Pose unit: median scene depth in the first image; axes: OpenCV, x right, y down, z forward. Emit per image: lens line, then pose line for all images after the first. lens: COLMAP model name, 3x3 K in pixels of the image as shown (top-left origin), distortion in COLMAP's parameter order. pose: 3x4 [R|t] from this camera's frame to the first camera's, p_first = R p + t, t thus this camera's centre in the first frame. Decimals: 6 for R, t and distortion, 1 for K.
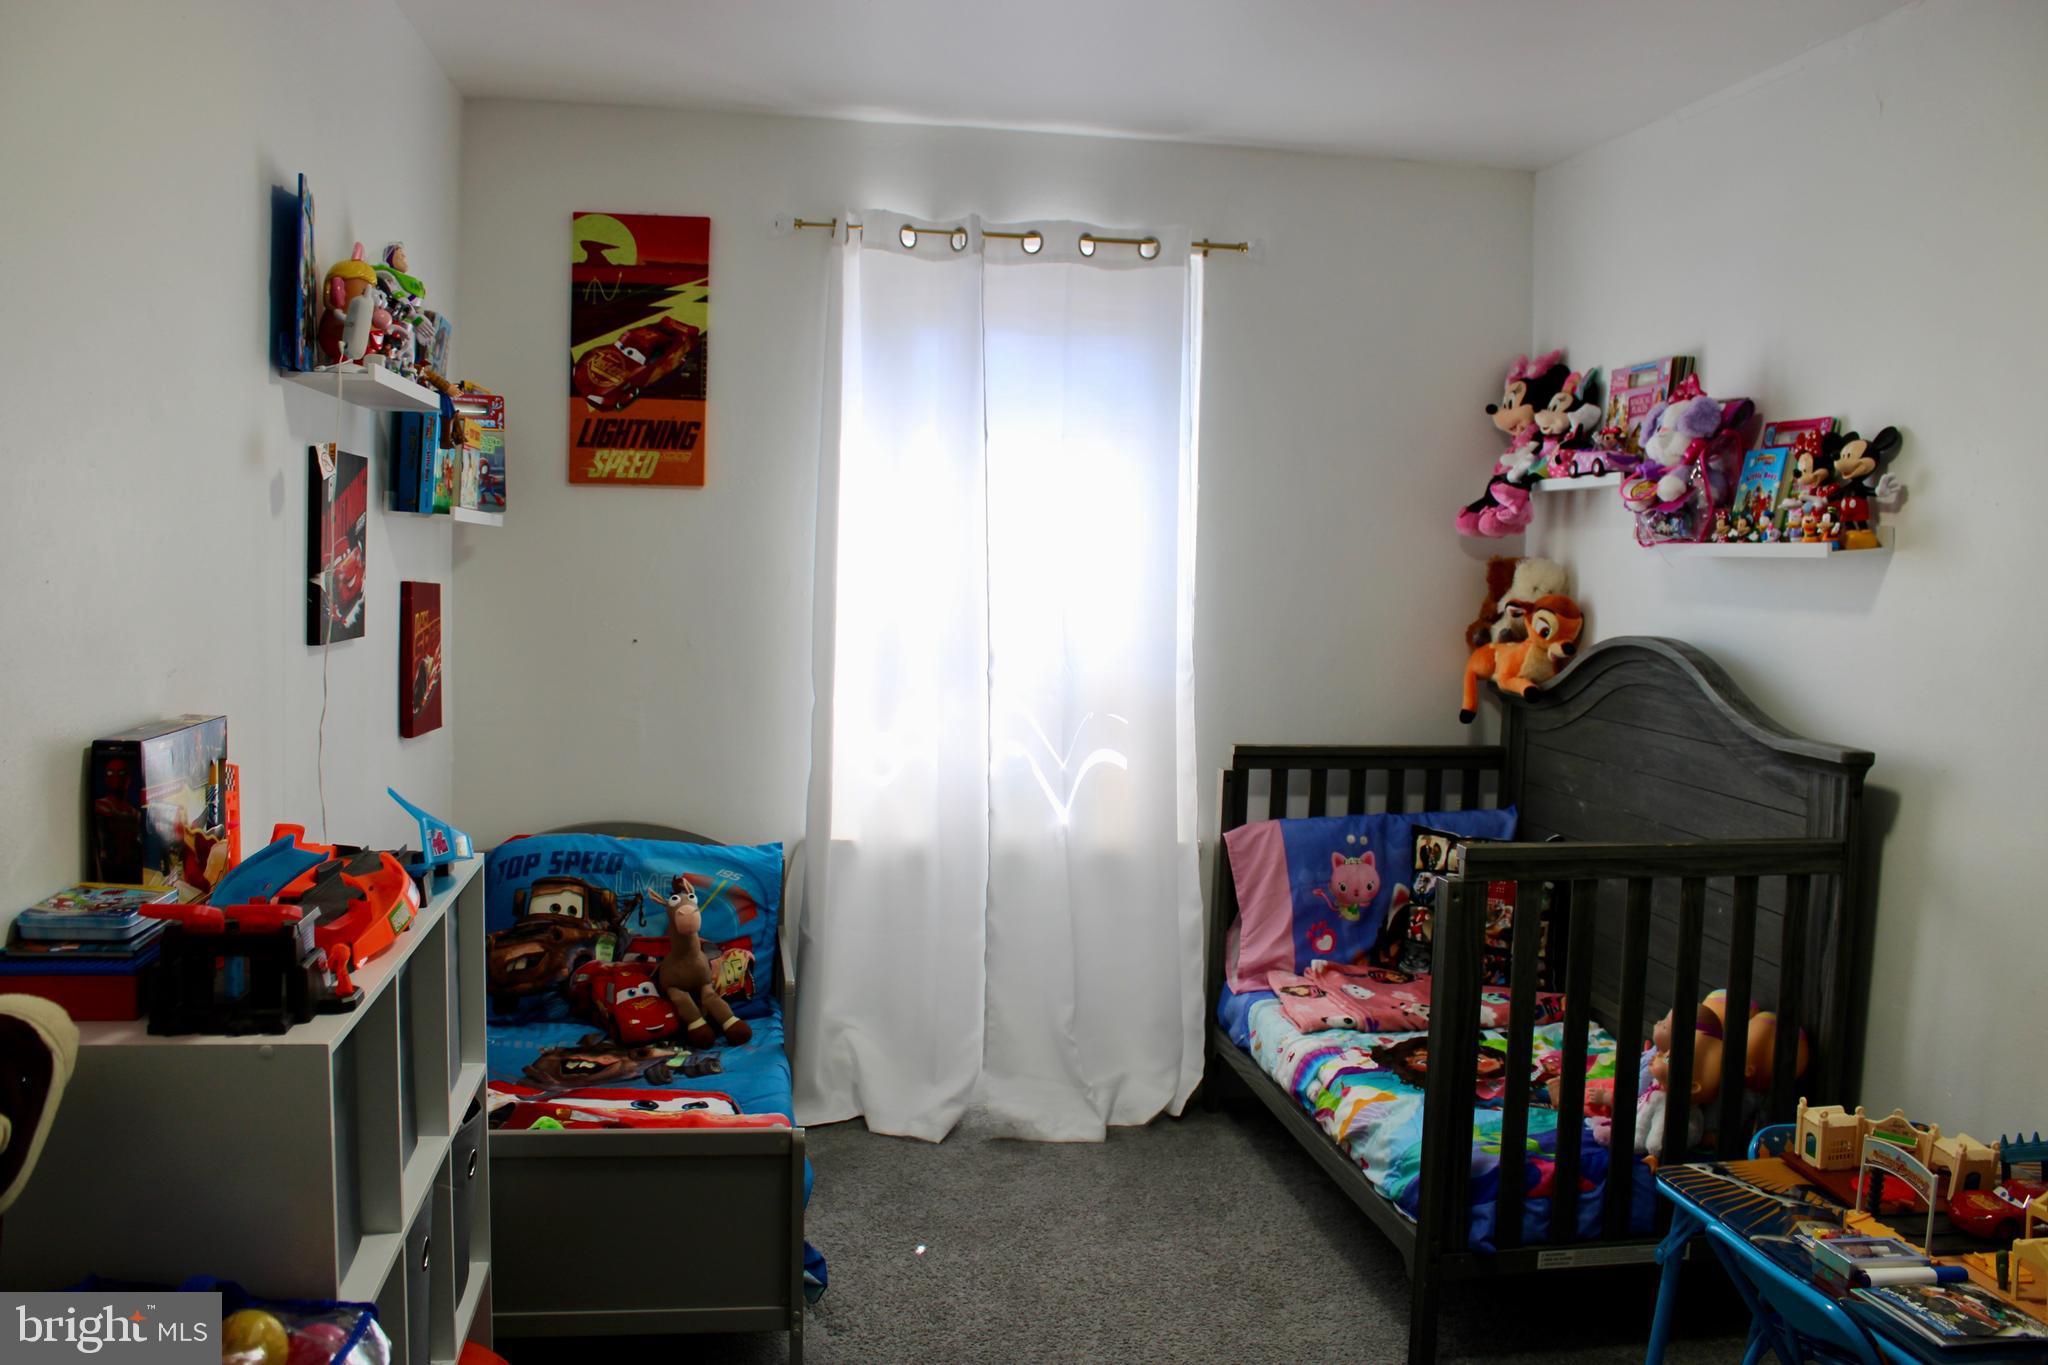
lens RADIAL K [[1691.2, 0, 1024.0], [0, 1691.2, 682.5], [0, 0, 1]] dist [-0.160812, 0.149950]
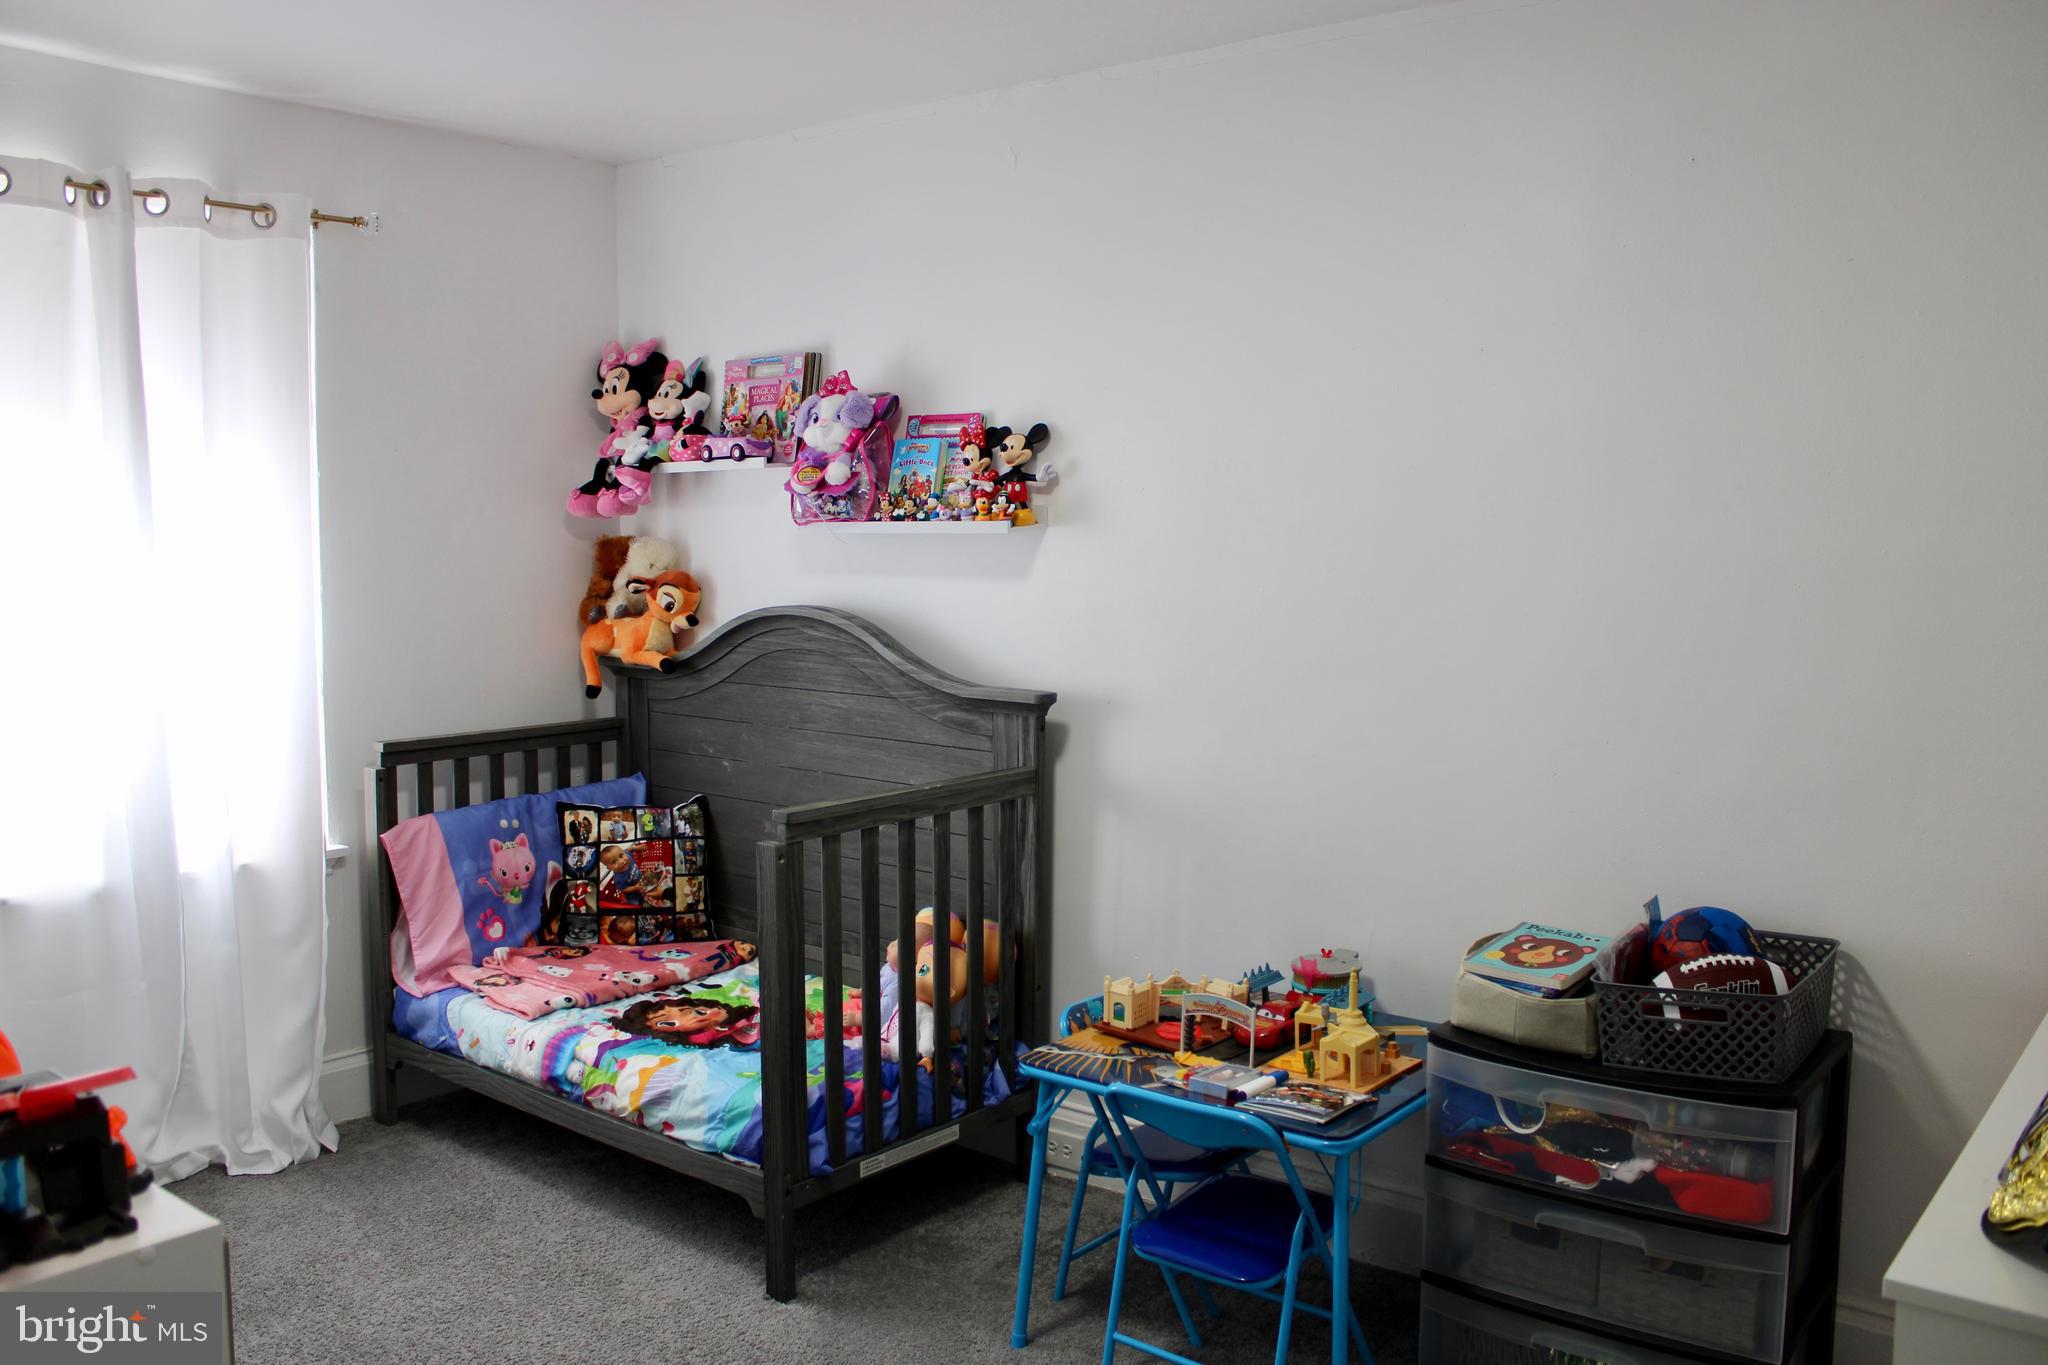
lens RADIAL K [[1691.2, 0, 1024.0], [0, 1691.2, 682.5], [0, 0, 1]] dist [-0.160812, 0.149950]
pose [[0.748007, -0.084386, 0.658305, -0.247111], [0.067532, 0.996413, 0.050993, -0.023080], [-0.660247, 0.006314, 0.751022, 0.053182]]
